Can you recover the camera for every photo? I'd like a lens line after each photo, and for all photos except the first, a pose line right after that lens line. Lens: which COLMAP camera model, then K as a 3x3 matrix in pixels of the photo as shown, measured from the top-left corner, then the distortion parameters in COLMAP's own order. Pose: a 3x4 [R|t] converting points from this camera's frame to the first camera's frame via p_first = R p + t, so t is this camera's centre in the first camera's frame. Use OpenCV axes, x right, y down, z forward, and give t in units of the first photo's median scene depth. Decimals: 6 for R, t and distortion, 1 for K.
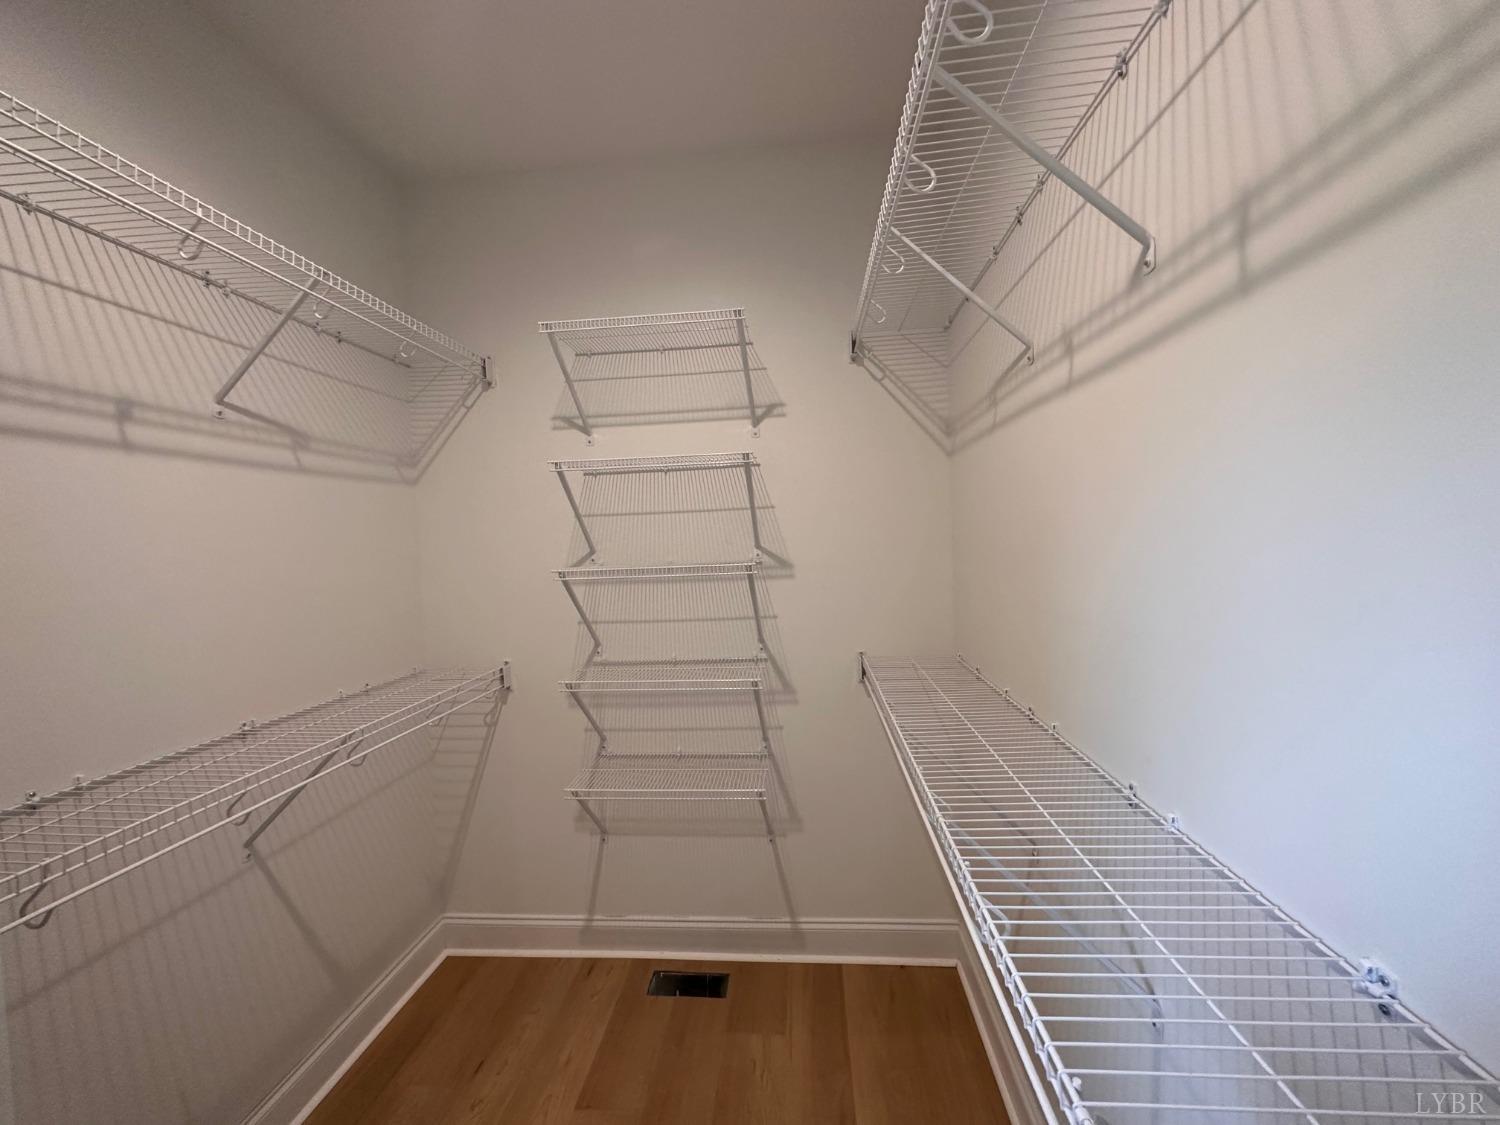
lens RADIAL K [[599.1, 0, 750.0], [0, 599.1, 562.5], [0, 0, 1]] dist [-0.001752, -0.000030]
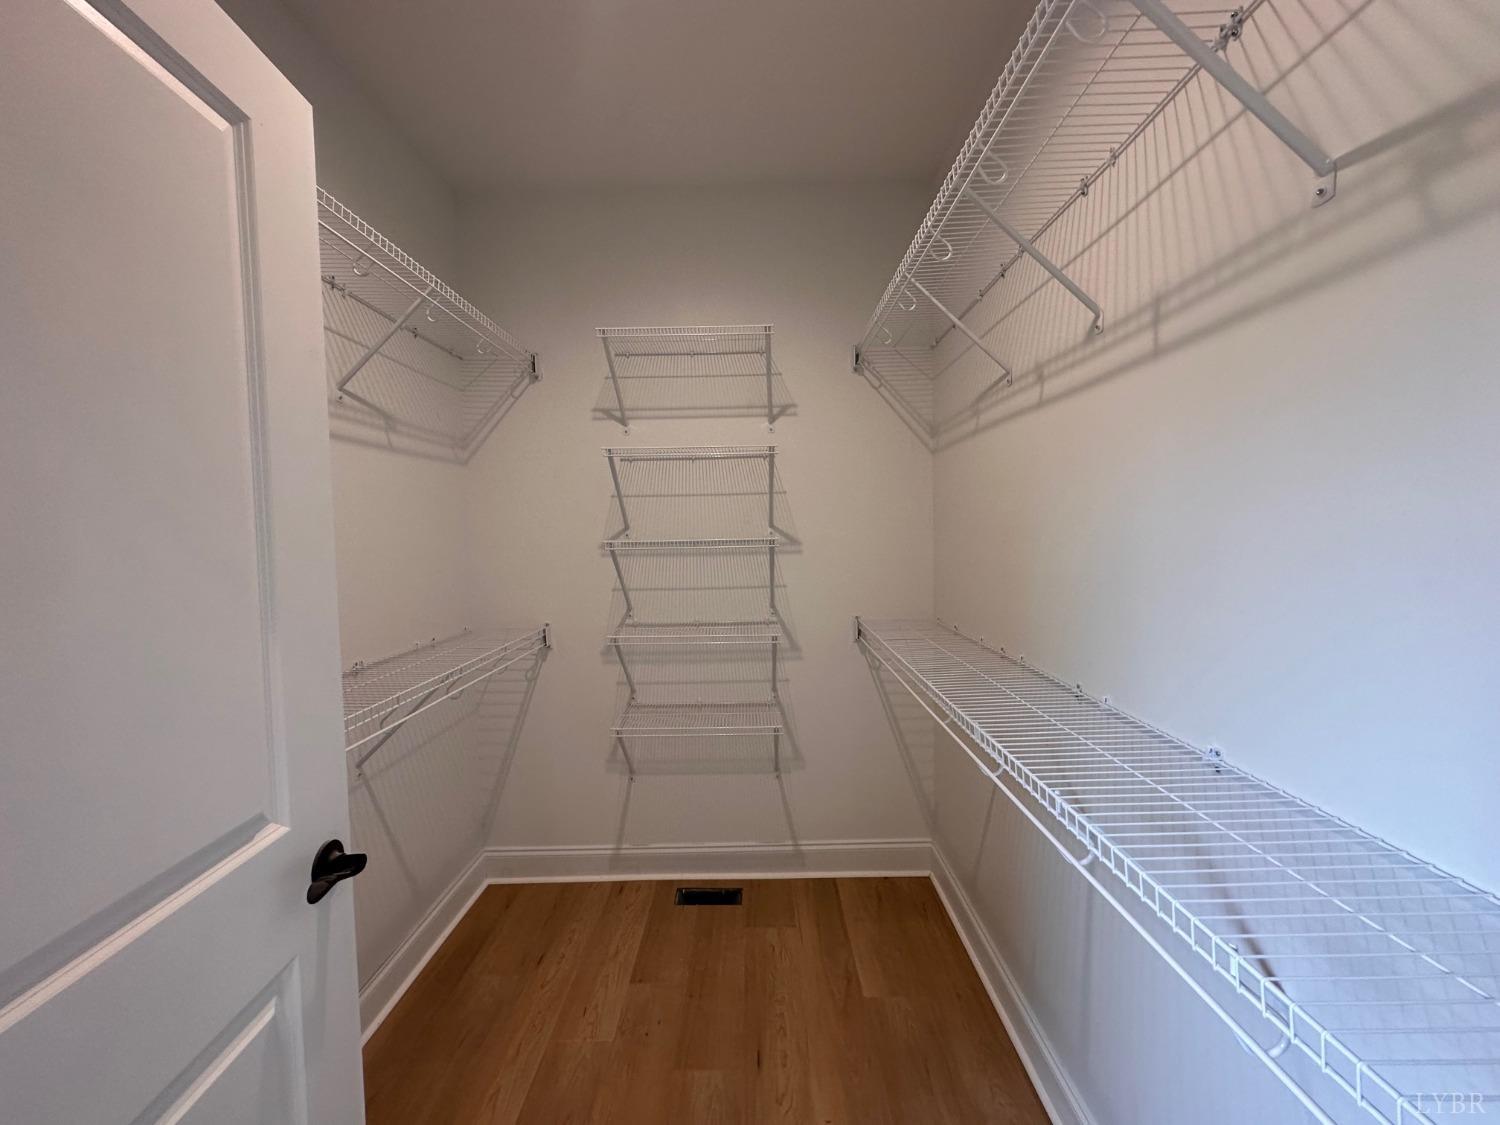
lens RADIAL K [[599.1, 0, 750.0], [0, 599.1, 562.5], [0, 0, 1]] dist [-0.001752, -0.000030]
pose [[0.996668, 0.015601, 0.080053, -0.124457], [-0.016539, 0.999802, 0.011065, 0.033221], [-0.079865, -0.012352, 0.996729, -0.170283]]
